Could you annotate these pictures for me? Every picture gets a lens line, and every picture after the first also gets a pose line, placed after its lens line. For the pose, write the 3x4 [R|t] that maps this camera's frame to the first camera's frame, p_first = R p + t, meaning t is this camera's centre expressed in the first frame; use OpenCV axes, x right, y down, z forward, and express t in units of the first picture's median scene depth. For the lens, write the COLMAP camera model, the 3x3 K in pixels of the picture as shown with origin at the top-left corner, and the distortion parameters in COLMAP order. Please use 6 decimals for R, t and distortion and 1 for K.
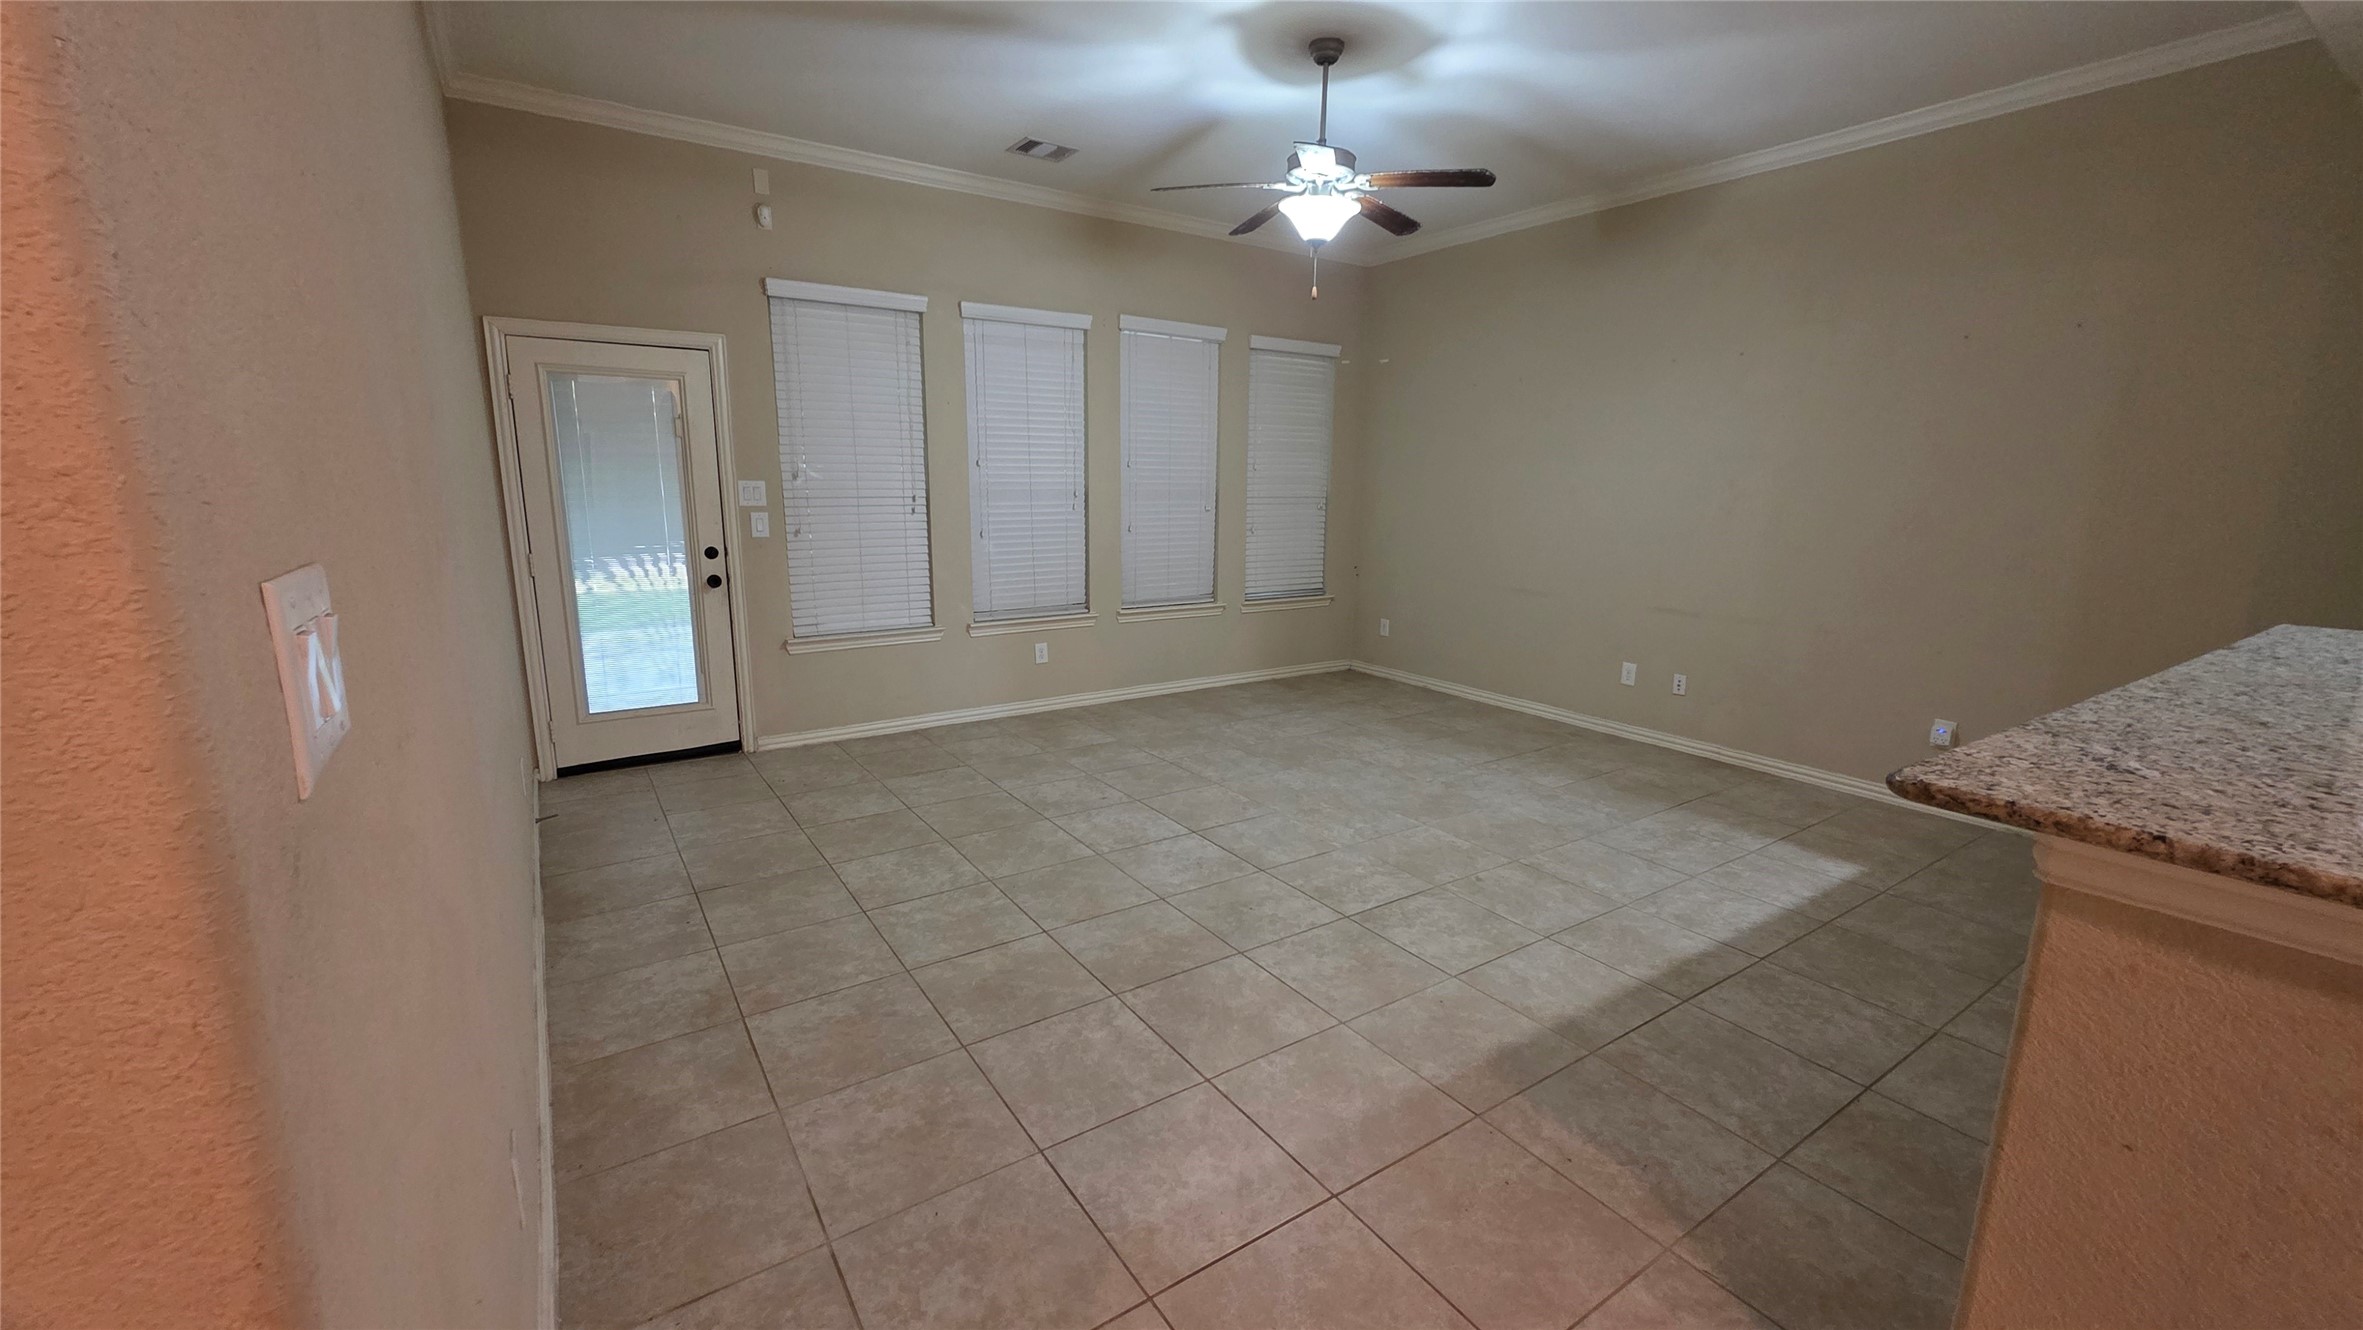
lens RADIAL K [[965.1, 0, 1184.1], [0, 965.1, 672.2], [0, 0, 1]] dist [0.006687, -0.000054]
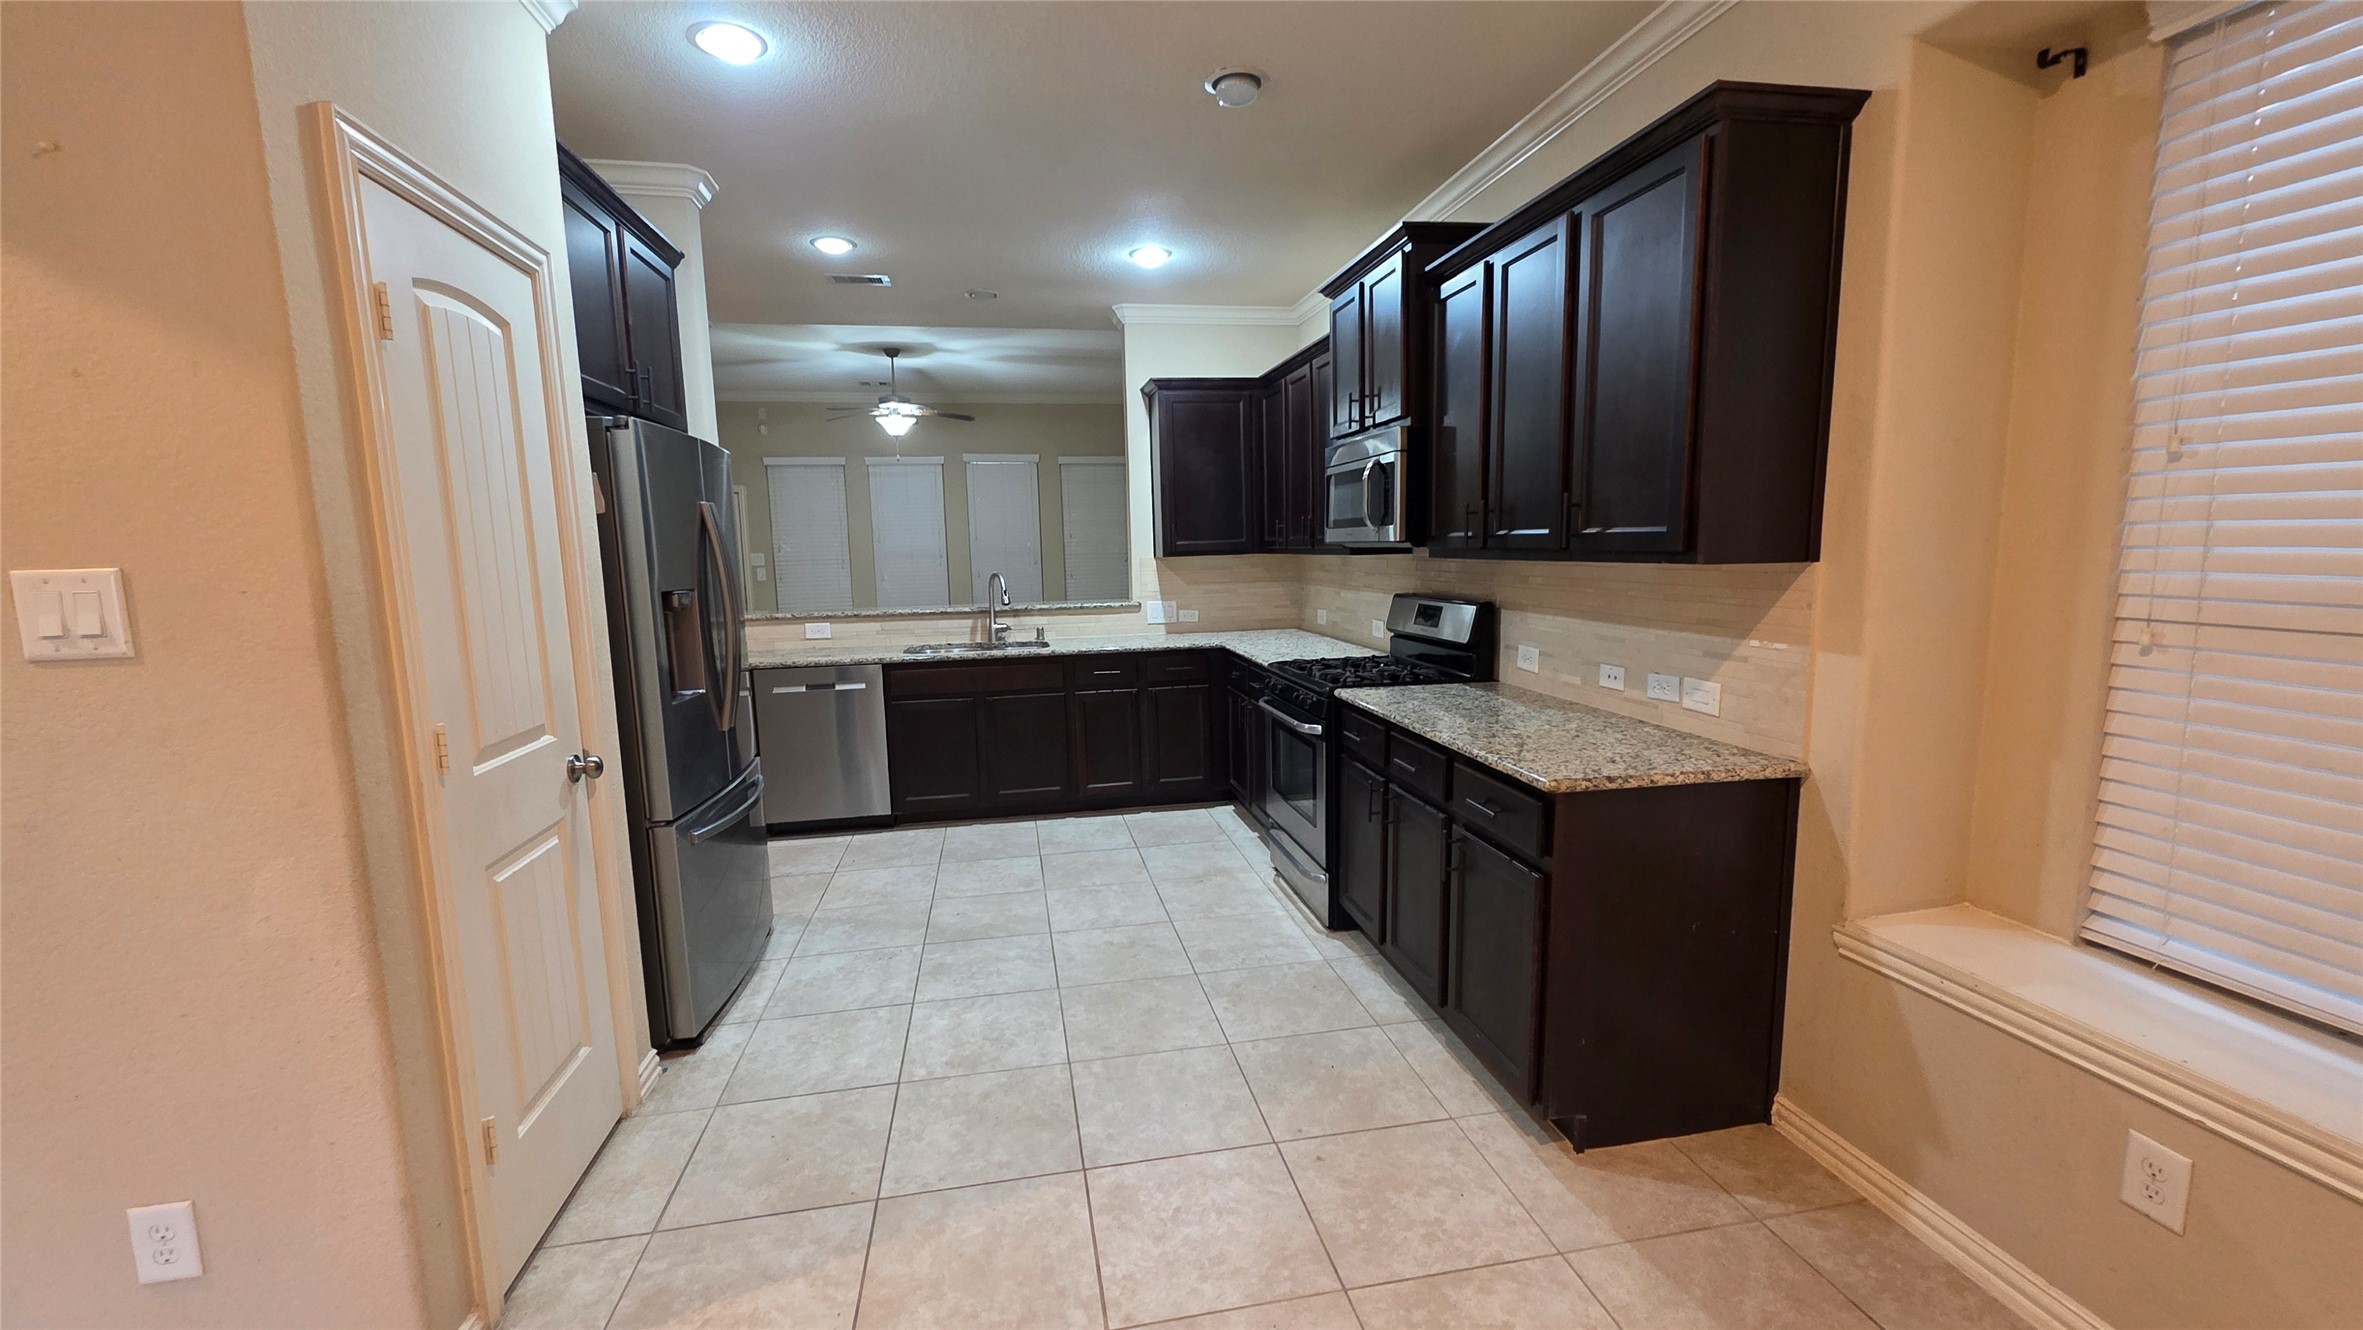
lens RADIAL K [[941.4, 0, 1179.2], [0, 941.4, 667.1], [0, 0, 1]] dist [0.005463, -0.000349]
pose [[0.916887, 0.020457, -0.398623, 1.194070], [-0.046283, 0.997398, -0.055270, 0.114758], [0.396455, 0.069126, 0.915448, -0.472548]]
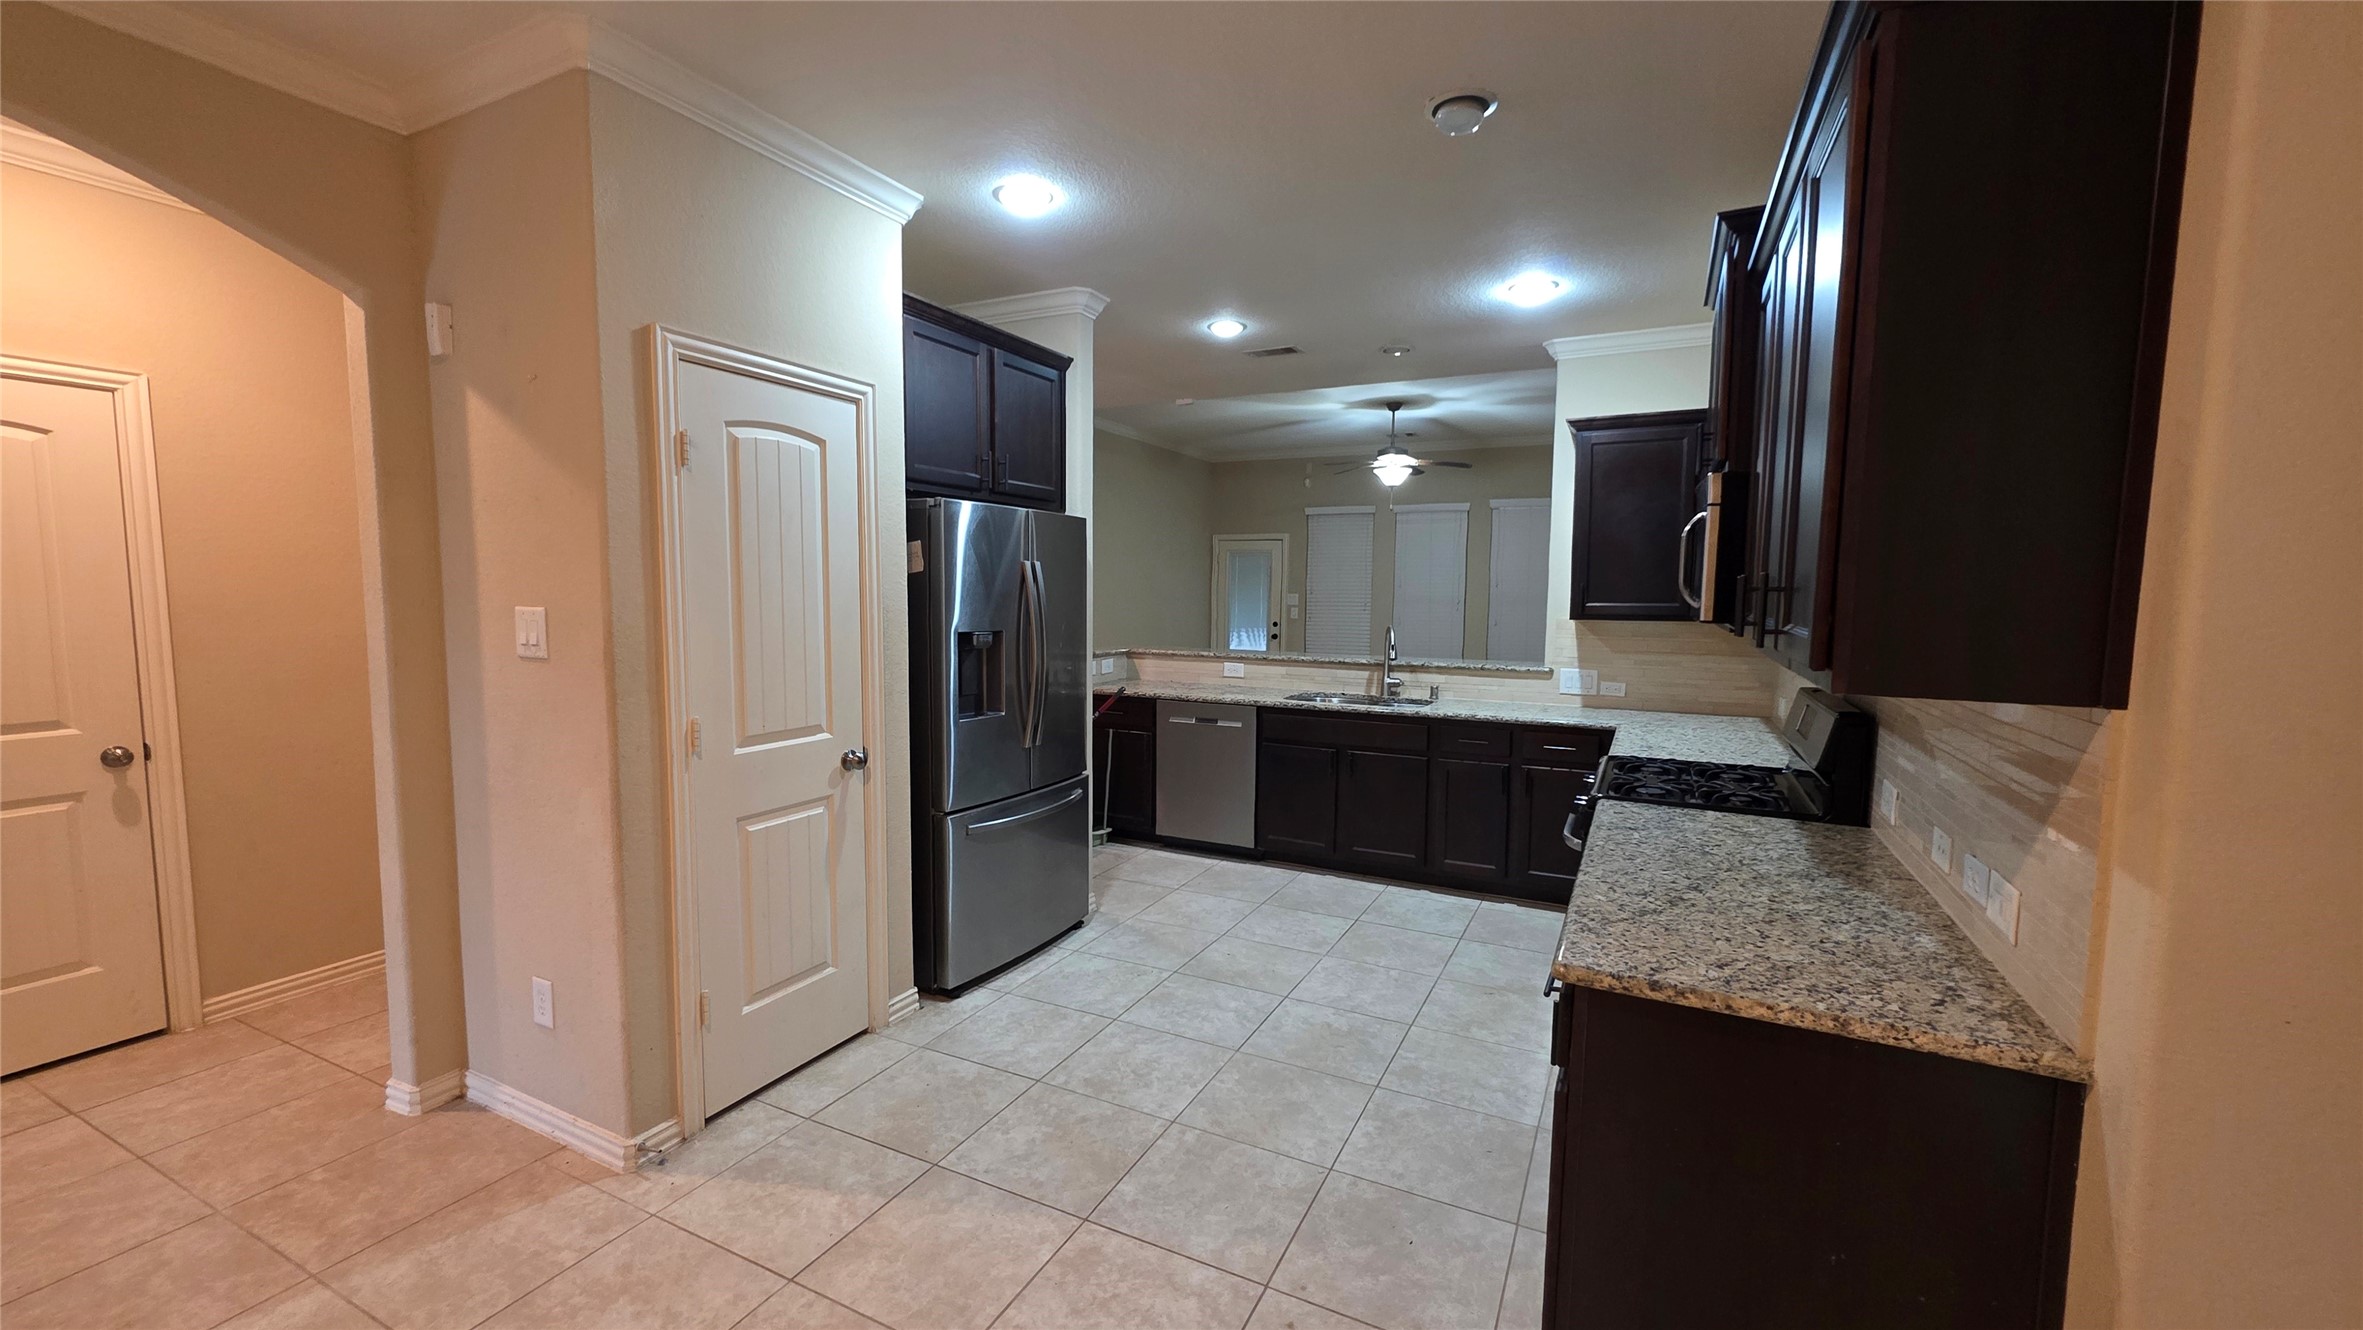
lens RADIAL K [[941.4, 0, 1179.2], [0, 941.4, 667.1], [0, 0, 1]] dist [0.005463, -0.000349]
pose [[0.485656, 0.068702, -0.871446, 1.382137], [-0.176897, 0.984005, -0.021009, 0.067025], [0.856064, 0.164359, 0.490041, -0.295310]]
